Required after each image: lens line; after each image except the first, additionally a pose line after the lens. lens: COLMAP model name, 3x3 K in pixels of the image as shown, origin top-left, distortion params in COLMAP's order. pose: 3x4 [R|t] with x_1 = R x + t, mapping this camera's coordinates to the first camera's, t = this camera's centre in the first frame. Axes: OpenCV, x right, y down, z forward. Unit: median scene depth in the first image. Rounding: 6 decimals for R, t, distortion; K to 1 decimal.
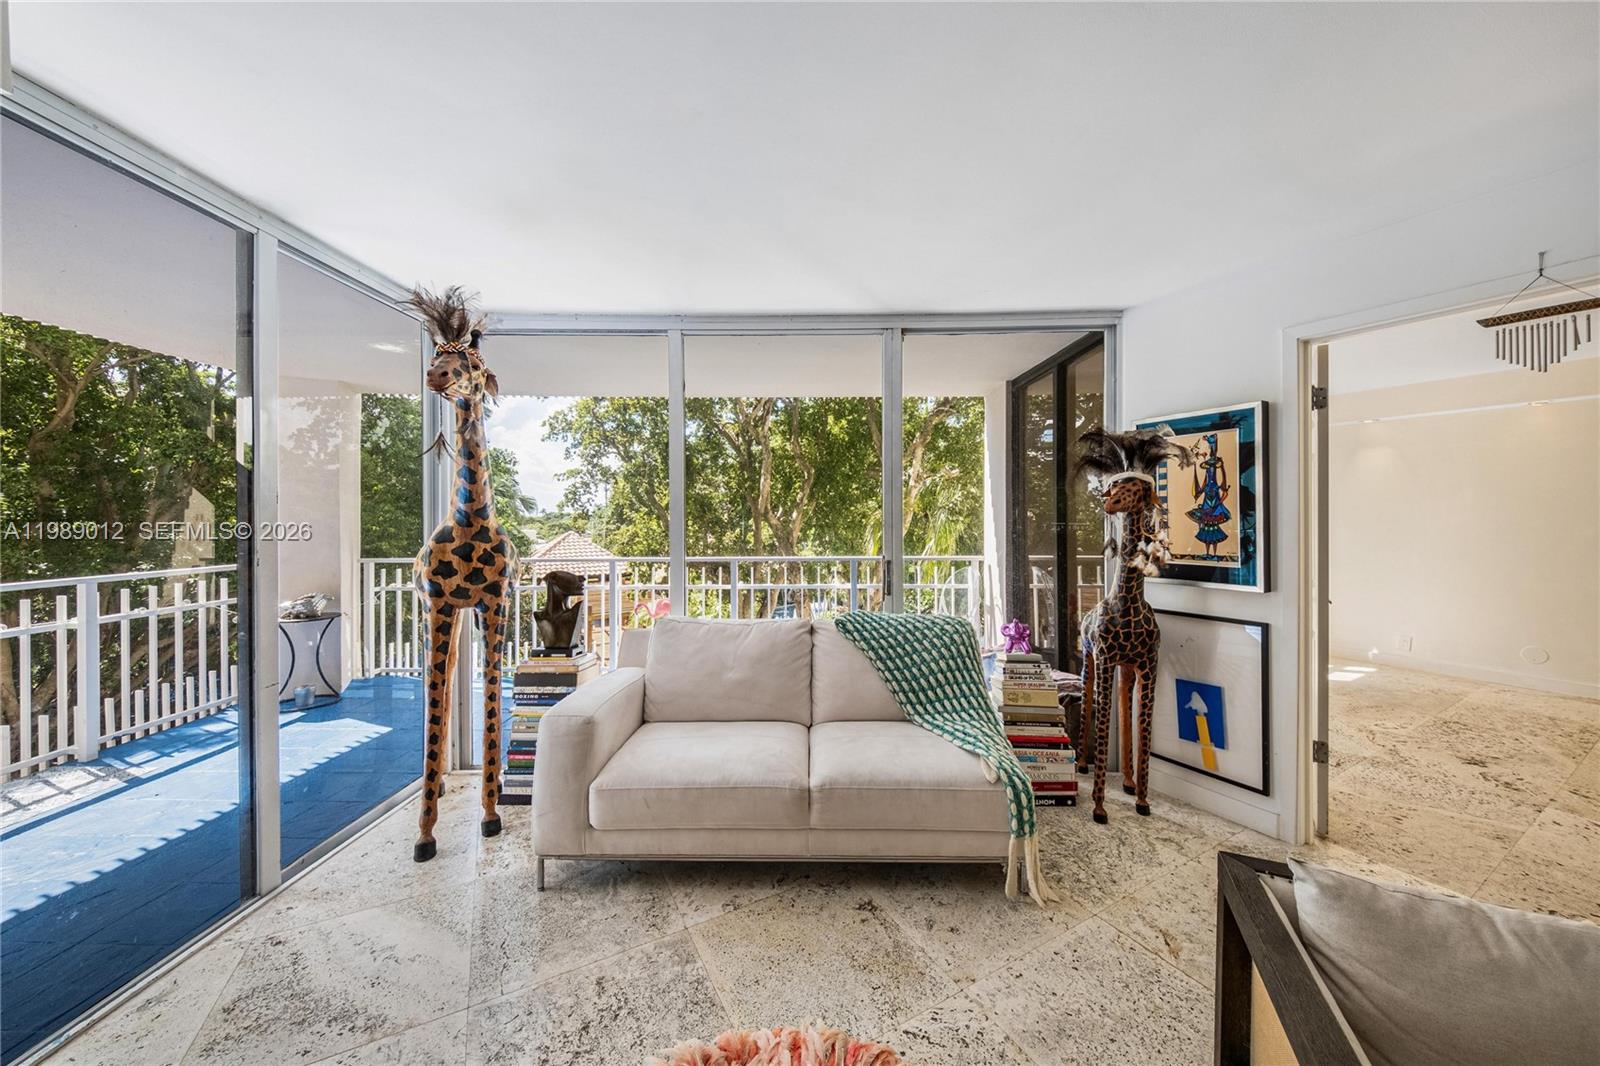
lens RADIAL K [[562.1, 0, 800.0], [0, 562.1, 533.0], [0, 0, 1]] dist [0.000630, -0.006467]
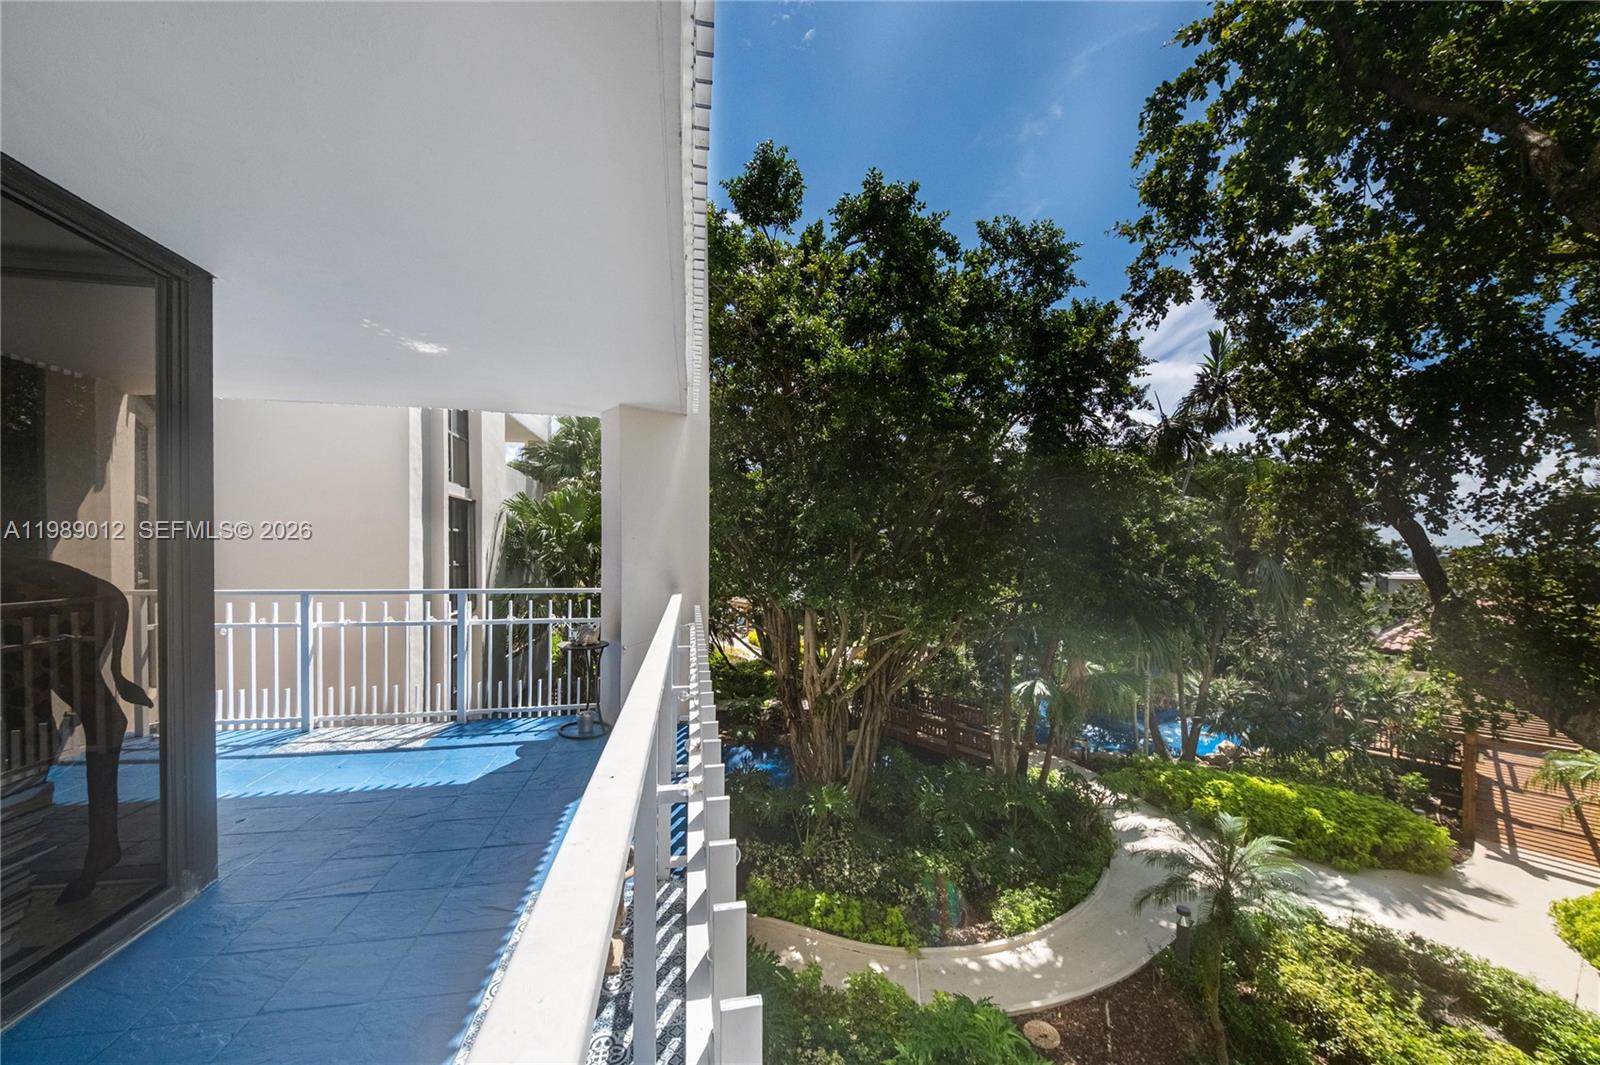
lens RADIAL K [[563.4, 0, 798.2], [0, 563.4, 555.1], [0, 0, 1]] dist [-0.000109, -0.006715]
pose [[0.201753, 0.006046, -0.979418, 0.267762], [-0.004133, 0.999977, 0.005322, -0.019901], [0.979428, 0.002974, 0.201773, 1.567773]]
